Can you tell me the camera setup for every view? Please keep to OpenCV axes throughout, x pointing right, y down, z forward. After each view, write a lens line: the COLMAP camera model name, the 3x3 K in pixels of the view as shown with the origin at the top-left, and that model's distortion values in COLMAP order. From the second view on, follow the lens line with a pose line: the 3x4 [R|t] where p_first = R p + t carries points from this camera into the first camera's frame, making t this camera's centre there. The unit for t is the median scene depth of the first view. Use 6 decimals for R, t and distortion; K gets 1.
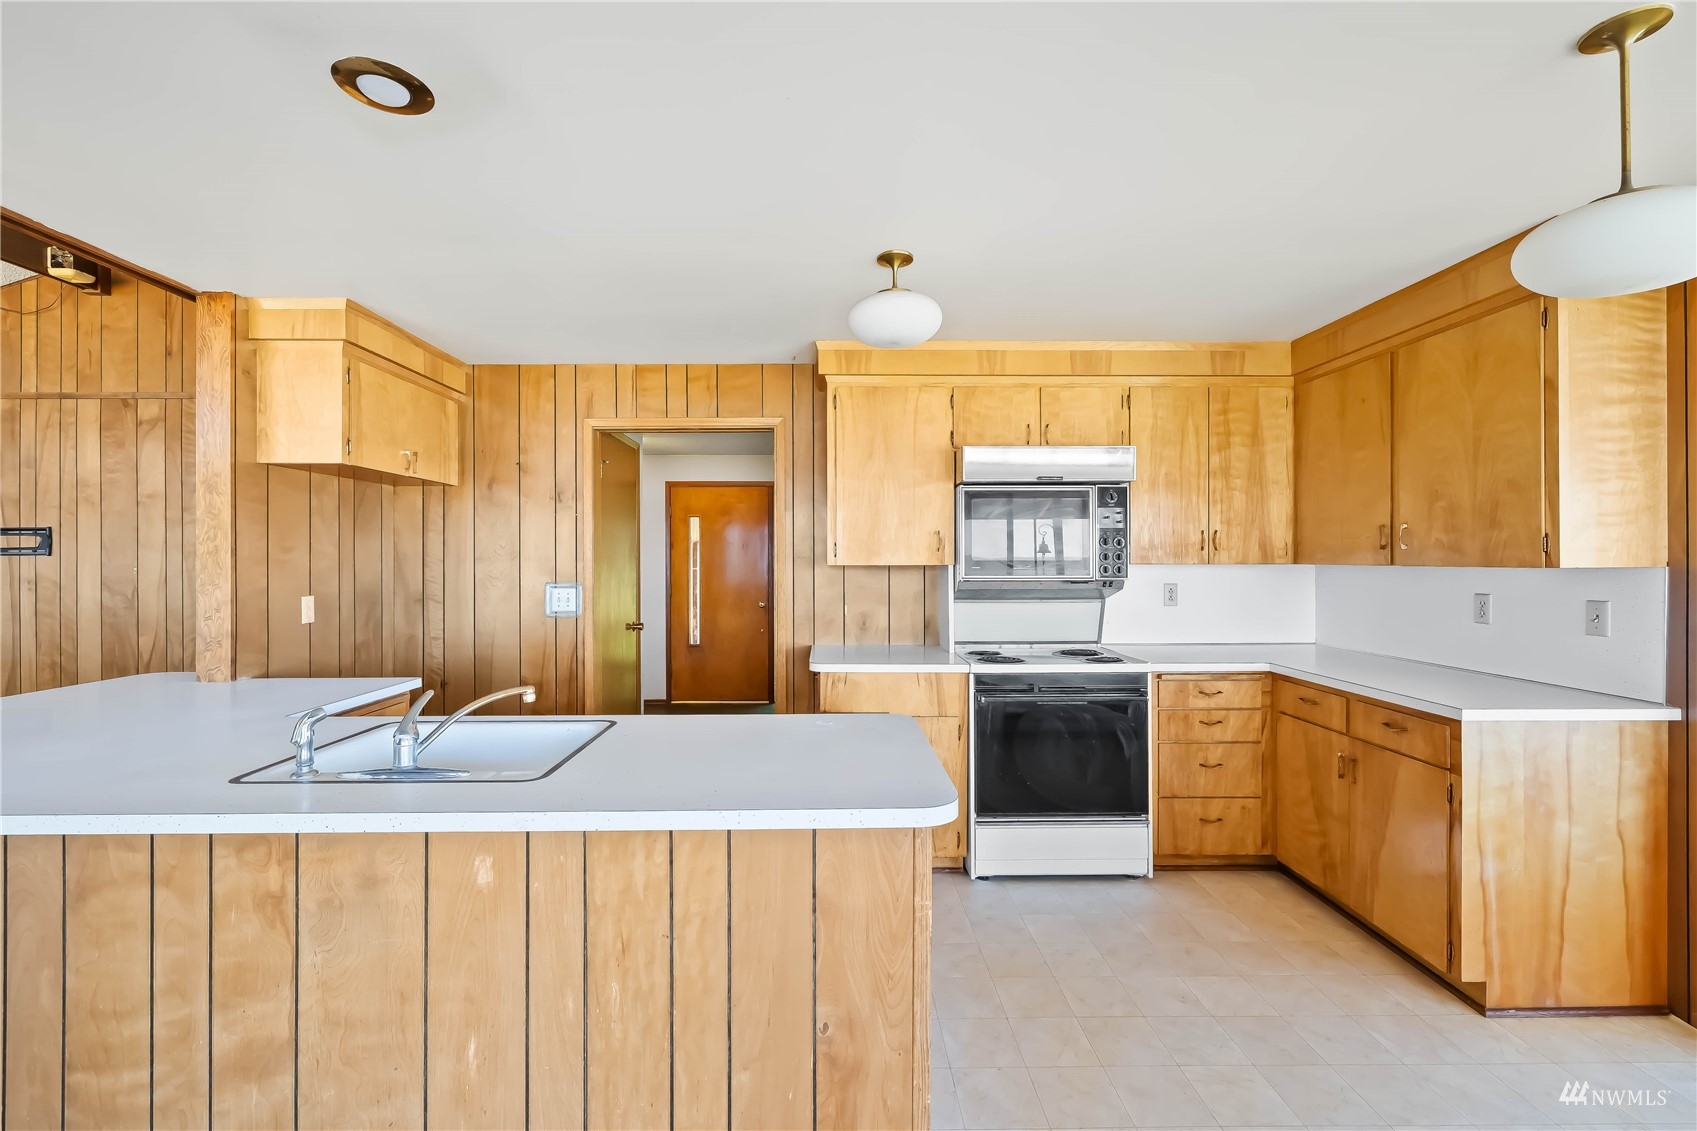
lens RADIAL K [[713.3, 0, 844.8], [0, 713.3, 561.4], [0, 0, 1]] dist [0.030273, 0.000050]
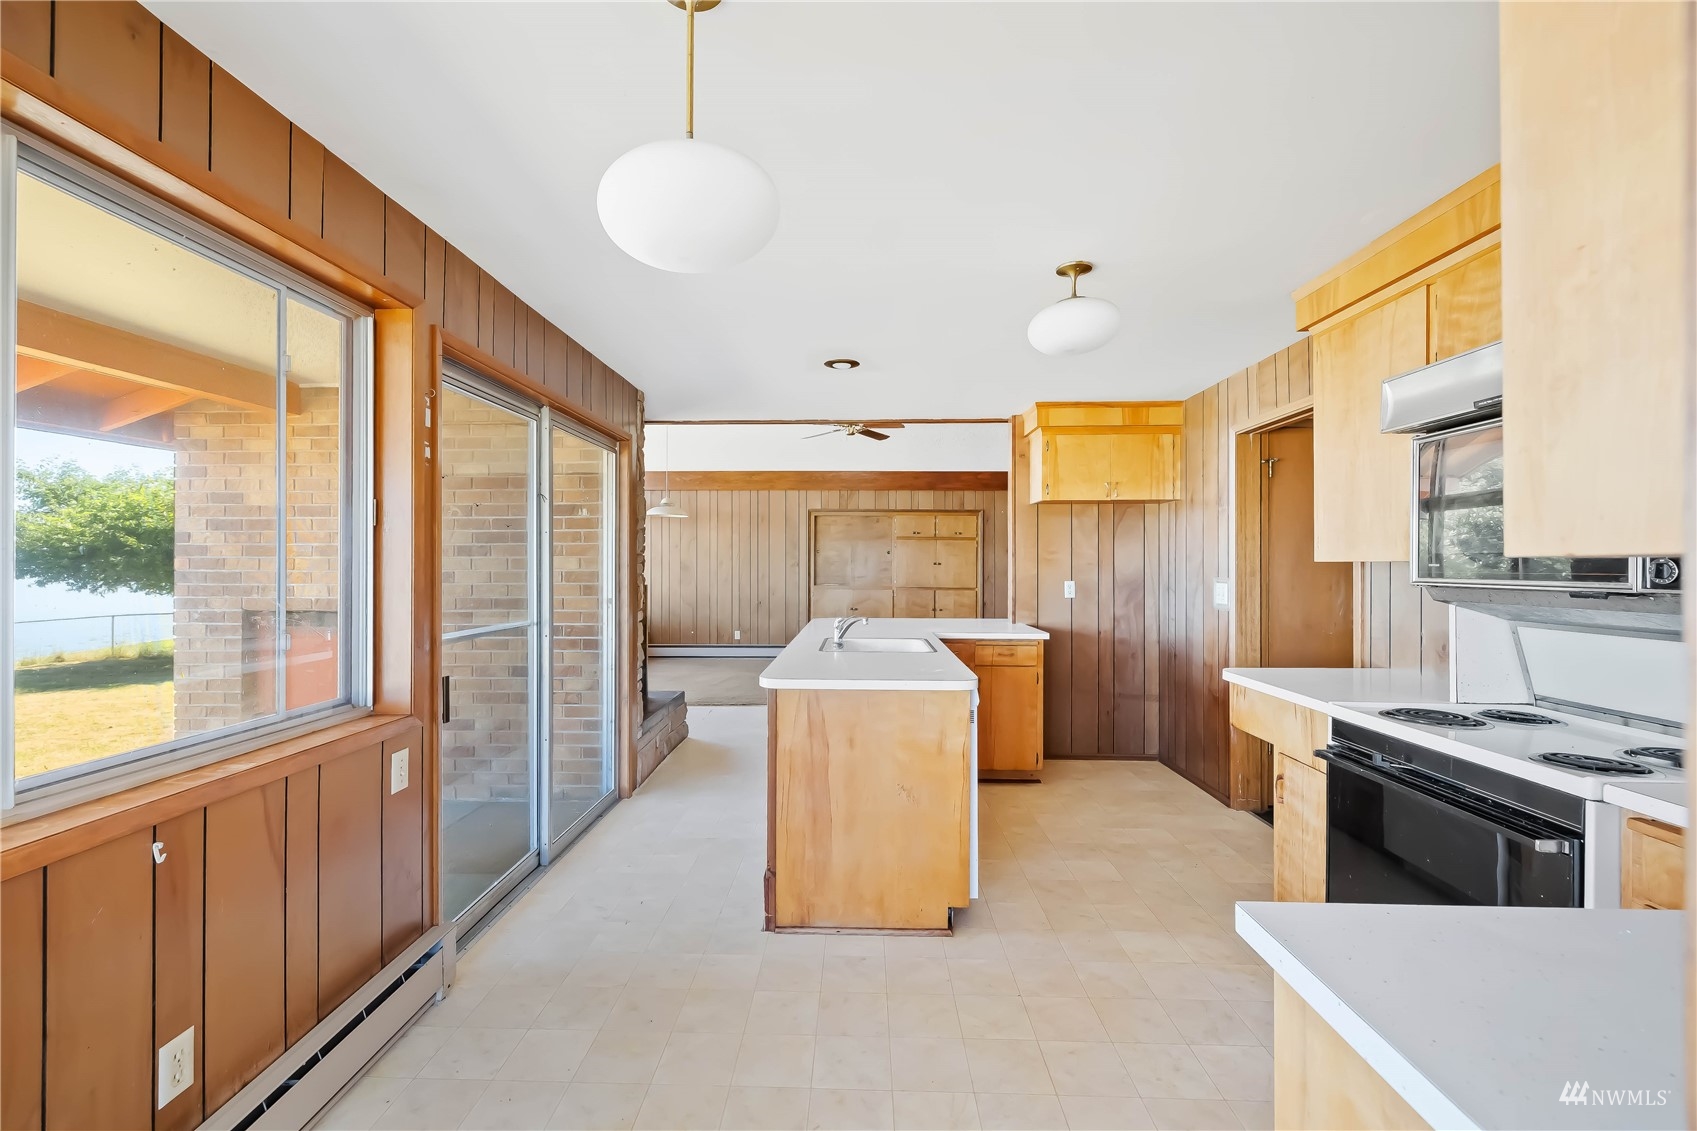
lens RADIAL K [[721.5, 0, 848.5], [0, 721.5, 565.5], [0, 0, 1]] dist [0.002264, 0.000418]
pose [[-0.020197, 0.003199, -0.999791, 0.863706], [0.000222, 0.999995, 0.003195, 0.007732], [0.999796, -0.000158, -0.020198, 0.530360]]
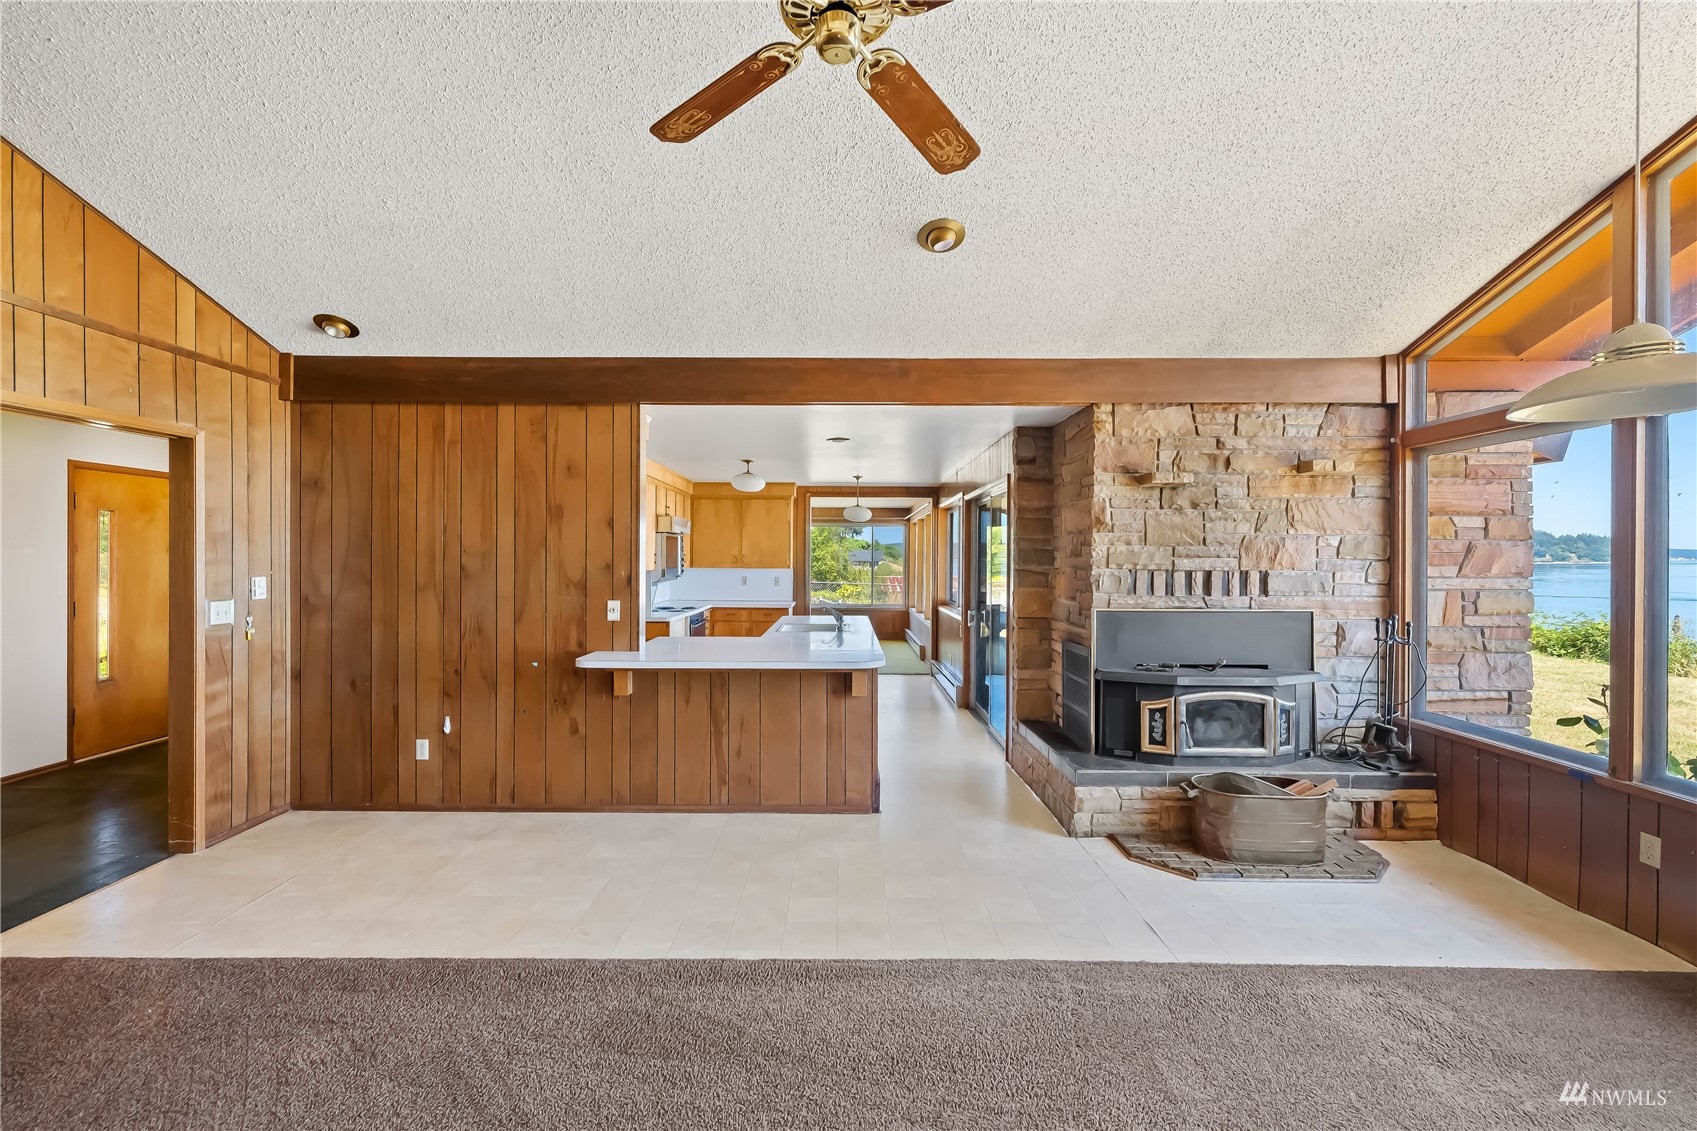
lens RADIAL K [[721.5, 0, 848.5], [0, 721.5, 565.5], [0, 0, 1]] dist [0.002264, 0.000418]
pose [[0.025153, -0.010046, 0.999633, -1.977090], [-0.004686, 0.999937, 0.010167, -0.033513], [-0.999673, -0.004940, 0.025105, 0.391056]]
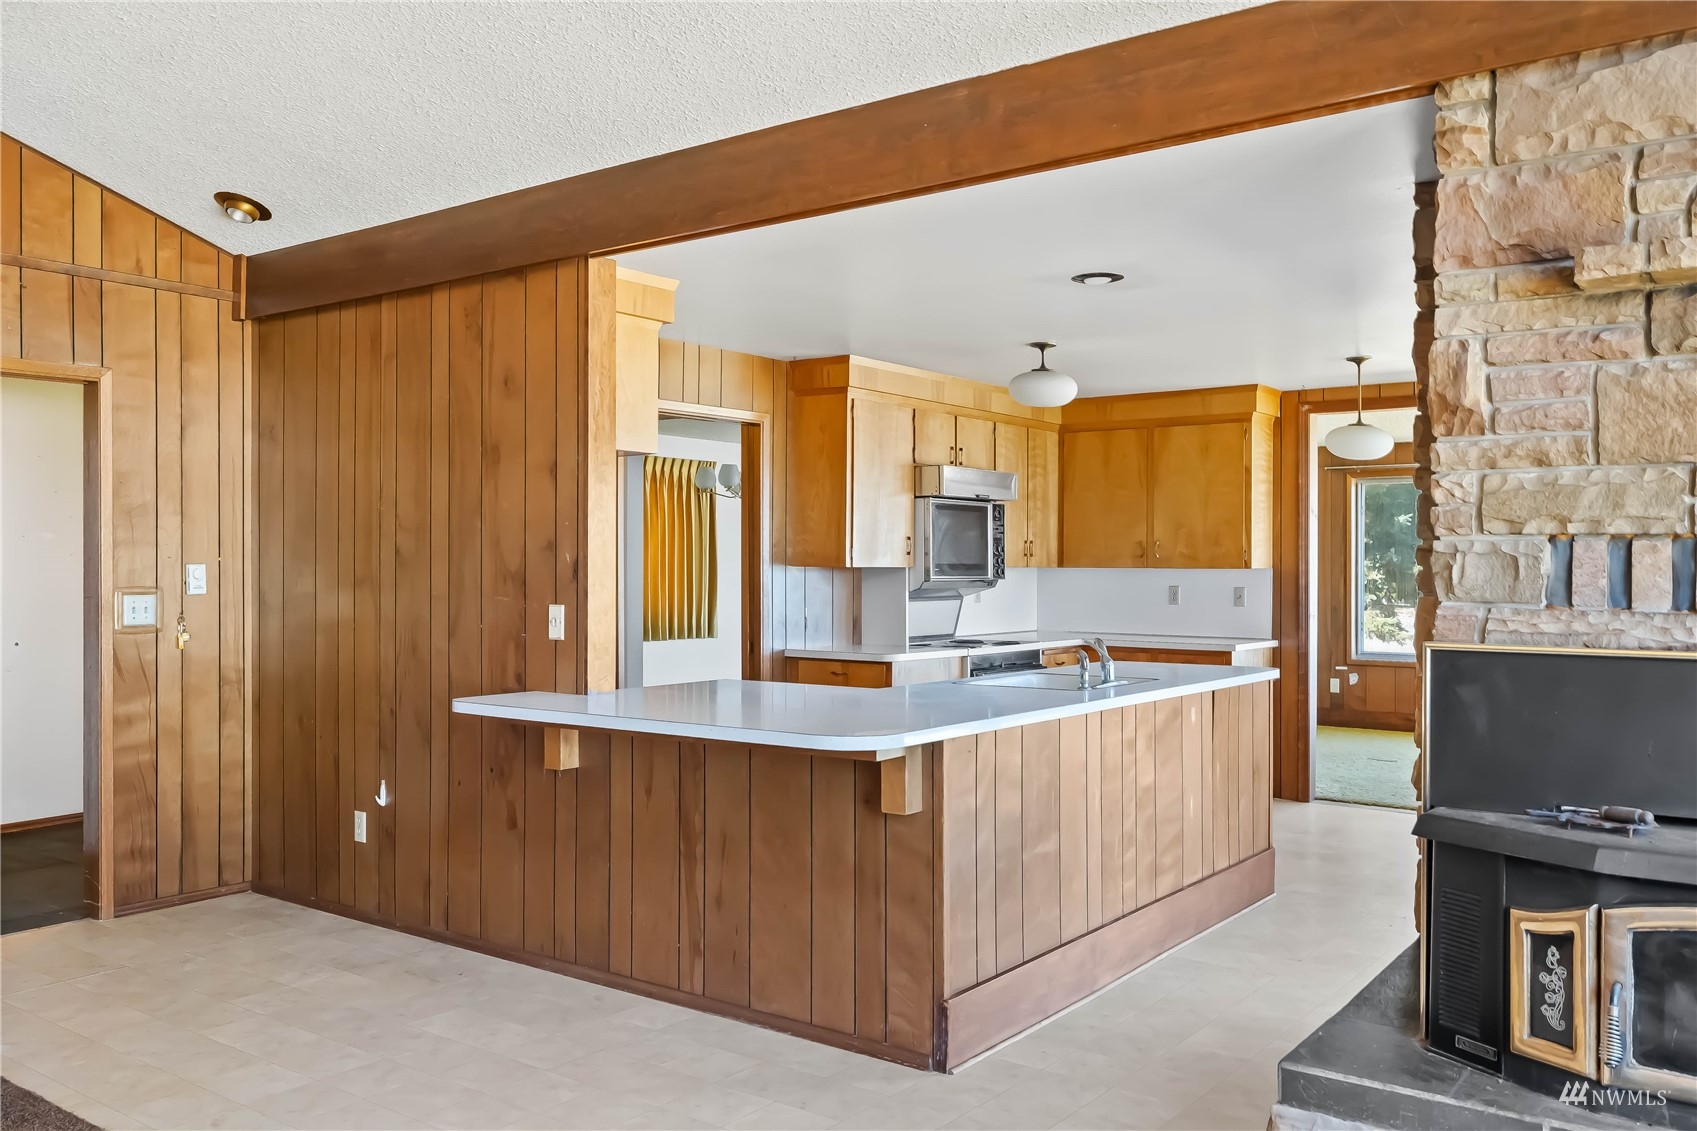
lens RADIAL K [[1387.5, 0, 839.1], [0, 1387.5, 580.2], [0, 0, 1]] dist [0.003878, -0.002299]
pose [[0.624838, -0.005743, 0.780734, -1.641782], [-0.001724, 0.999960, 0.008736, 0.004936], [-0.780753, -0.006805, 0.624803, -0.264445]]
